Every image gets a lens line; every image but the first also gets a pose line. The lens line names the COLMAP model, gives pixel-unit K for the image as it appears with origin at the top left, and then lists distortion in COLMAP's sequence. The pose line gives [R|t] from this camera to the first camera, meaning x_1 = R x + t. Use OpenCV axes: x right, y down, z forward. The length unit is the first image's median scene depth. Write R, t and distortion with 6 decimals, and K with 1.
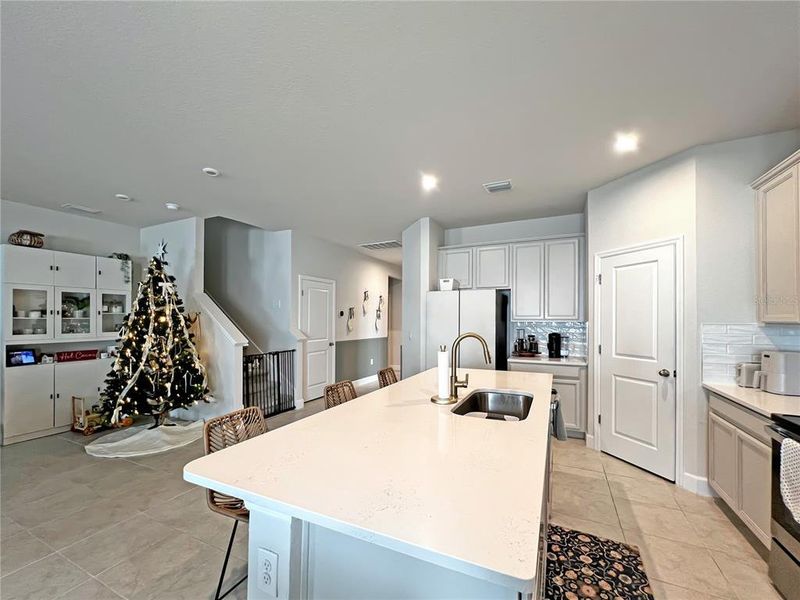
lens RADIAL K [[329.8, 0, 402.1], [0, 329.8, 315.7], [0, 0, 1]] dist [-0.000278, -0.000021]
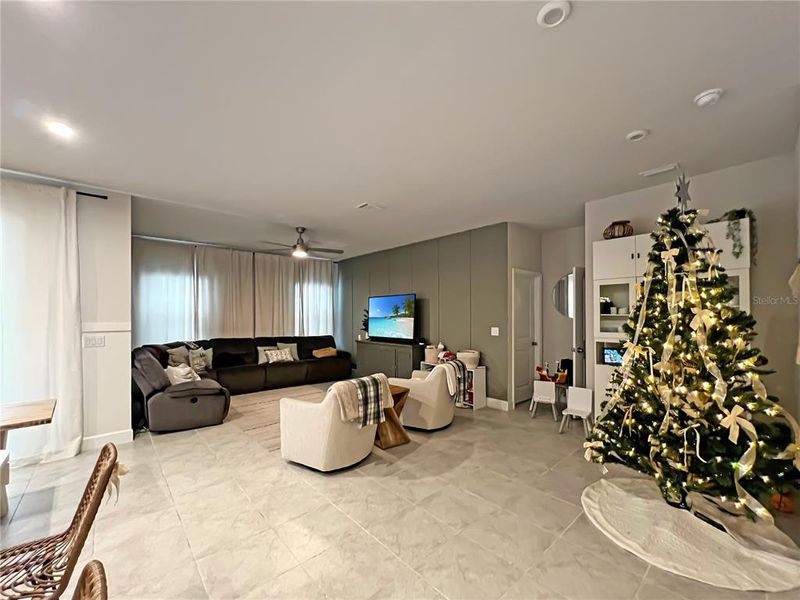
lens RADIAL K [[329.8, 0, 402.1], [0, 329.8, 315.7], [0, 0, 1]] dist [-0.000278, -0.000021]
pose [[-0.379829, -0.000257, -0.925057, -0.042375], [0.014138, 0.999882, -0.006083, 0.006606], [0.924949, -0.015389, -0.379781, 0.778267]]
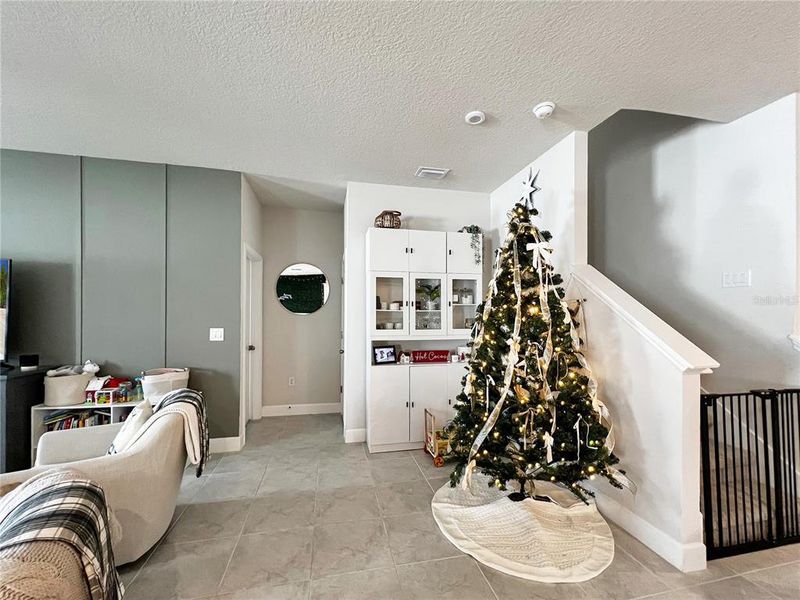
lens RADIAL K [[329.8, 0, 402.1], [0, 329.8, 315.7], [0, 0, 1]] dist [-0.000278, -0.000021]
pose [[0.620587, 0.003909, -0.784128, -0.422095], [0.005580, 0.999940, 0.009400, 0.012866], [0.784118, -0.010209, 0.620528, 0.478465]]
